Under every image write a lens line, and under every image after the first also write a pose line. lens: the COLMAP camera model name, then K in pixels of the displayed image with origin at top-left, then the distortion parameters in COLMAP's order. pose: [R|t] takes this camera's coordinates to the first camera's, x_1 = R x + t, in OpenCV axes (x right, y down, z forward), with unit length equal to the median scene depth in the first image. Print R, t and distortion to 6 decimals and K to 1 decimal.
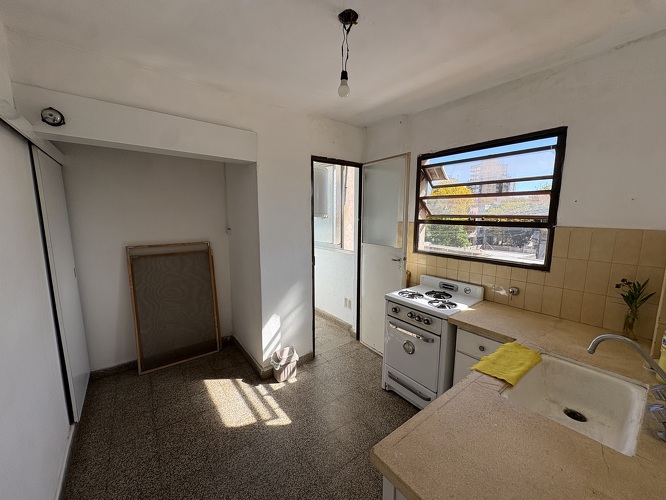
lens RADIAL K [[265.1, 0, 333.0], [0, 265.1, 250.0], [0, 0, 1]] dist [-0.001945, -0.000488]
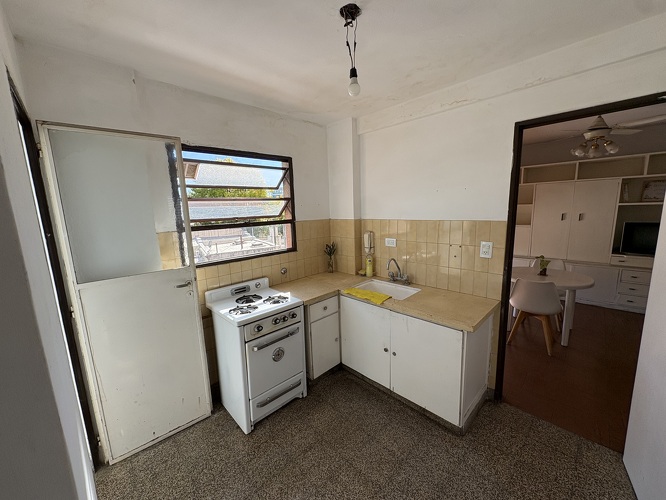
lens RADIAL K [[265.1, 0, 333.0], [0, 265.1, 250.0], [0, 0, 1]] dist [-0.001945, -0.000488]
pose [[-0.123010, -0.160121, 0.979403, -0.678300], [0.166937, 0.969496, 0.179469, -0.156097], [-0.978264, 0.185575, -0.092527, 0.885562]]
